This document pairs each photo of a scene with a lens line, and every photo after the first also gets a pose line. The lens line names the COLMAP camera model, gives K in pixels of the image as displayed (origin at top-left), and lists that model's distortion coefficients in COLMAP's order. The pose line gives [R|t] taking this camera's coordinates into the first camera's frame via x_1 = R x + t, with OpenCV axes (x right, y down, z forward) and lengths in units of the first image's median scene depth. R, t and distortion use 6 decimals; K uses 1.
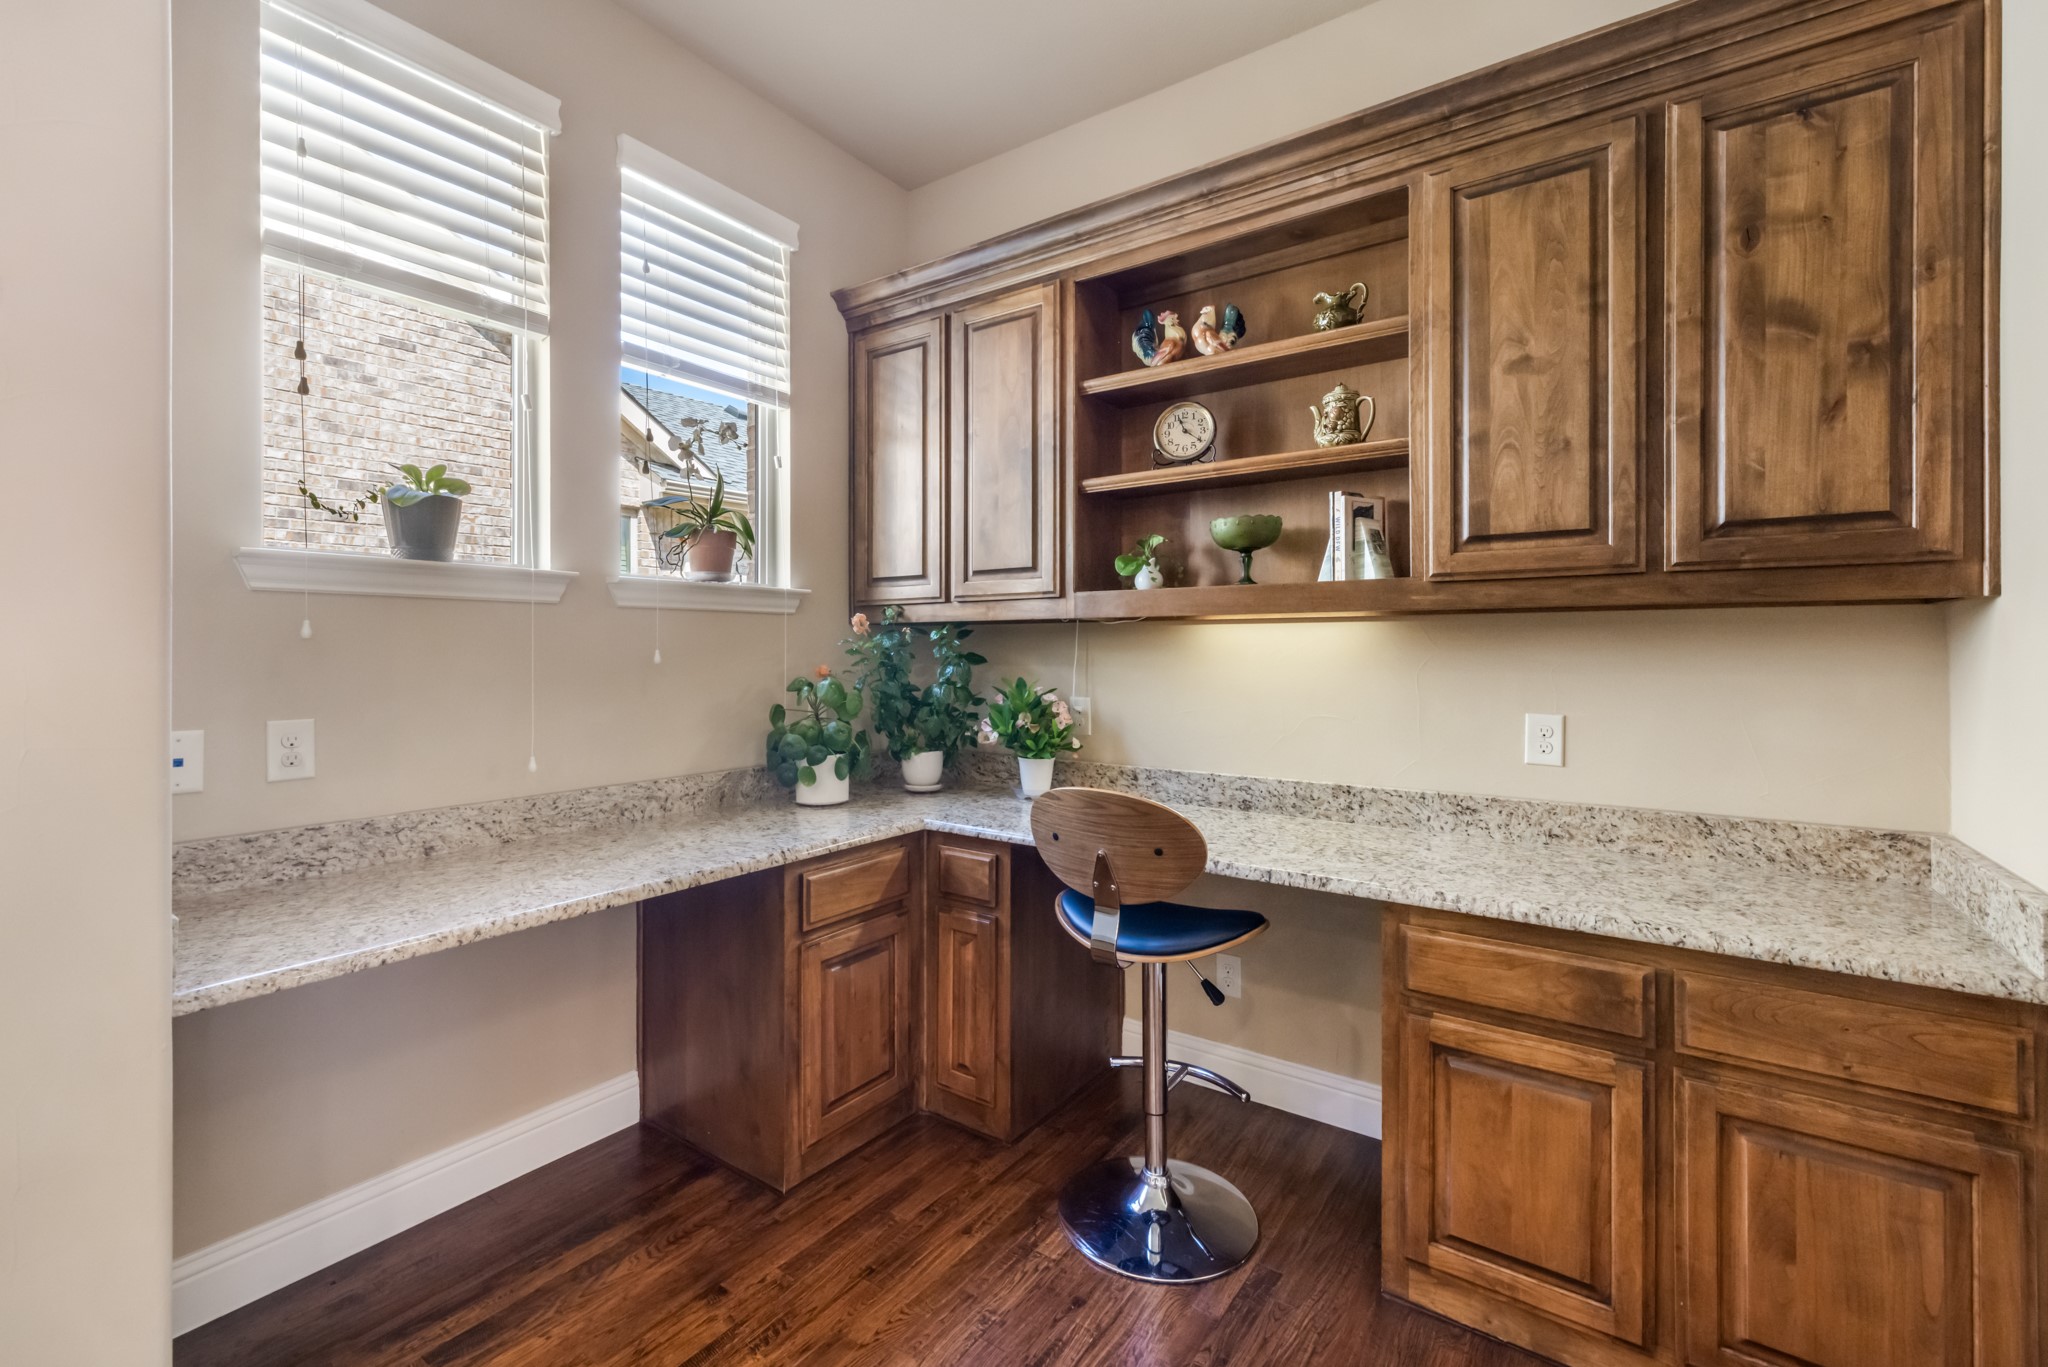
lens RADIAL K [[877.1, 0, 1018.3], [0, 877.1, 647.9], [0, 0, 1]] dist [0.002444, -0.000024]
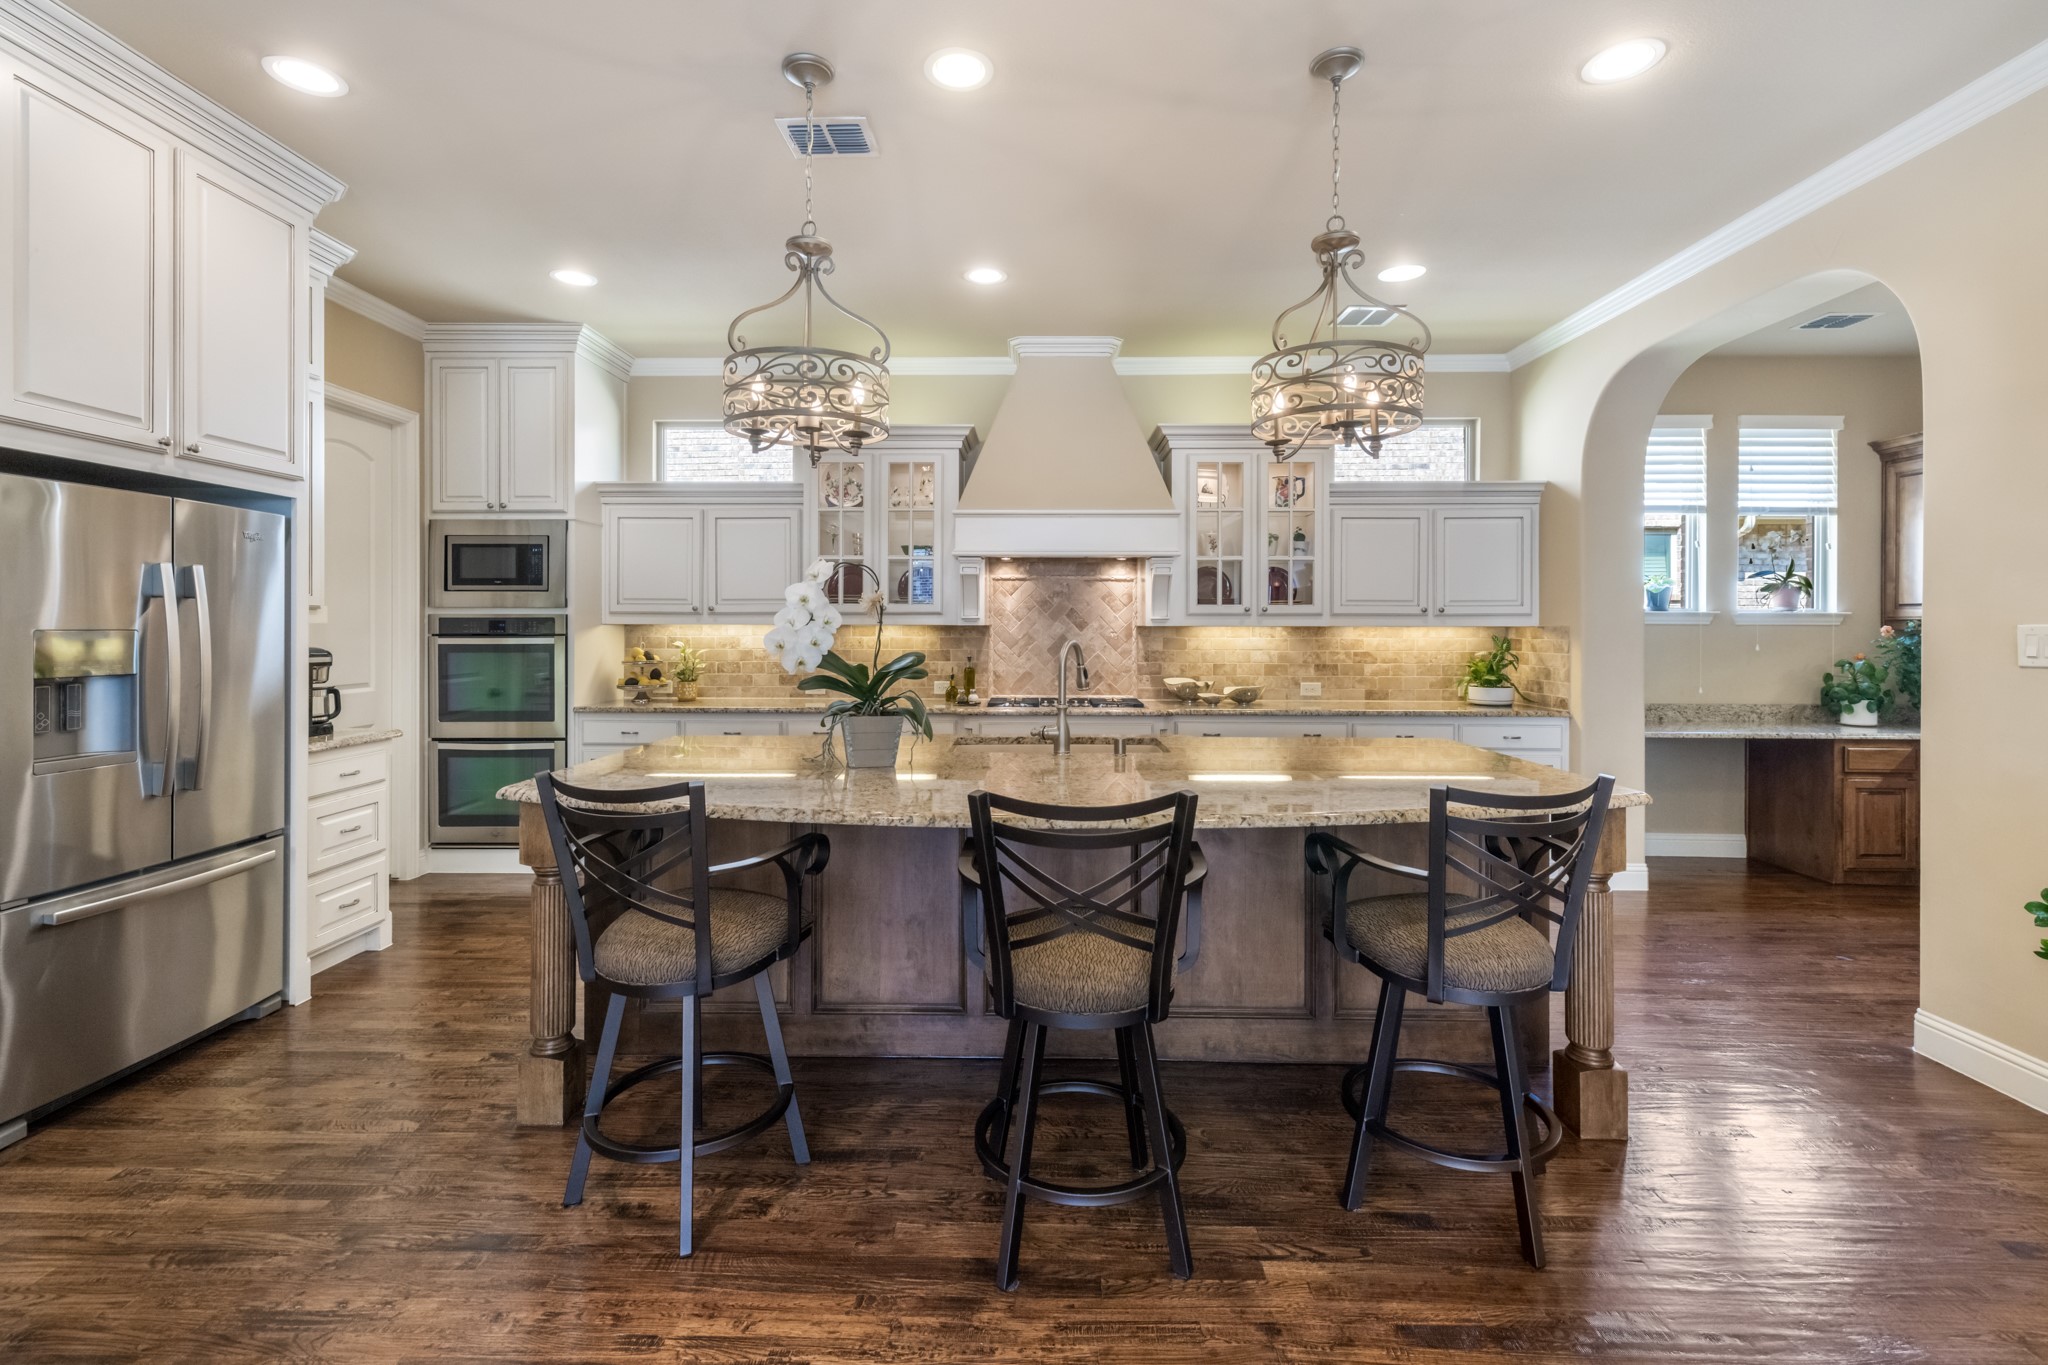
lens RADIAL K [[877.1, 0, 1034.7], [0, 877.1, 626.8], [0, 0, 1]] dist [0.002444, -0.000024]
pose [[0.552998, 0.004474, -0.833170, 0.439462], [-0.002776, 0.999990, 0.003528, -0.046746], [0.833178, 0.000362, 0.553005, -1.804714]]
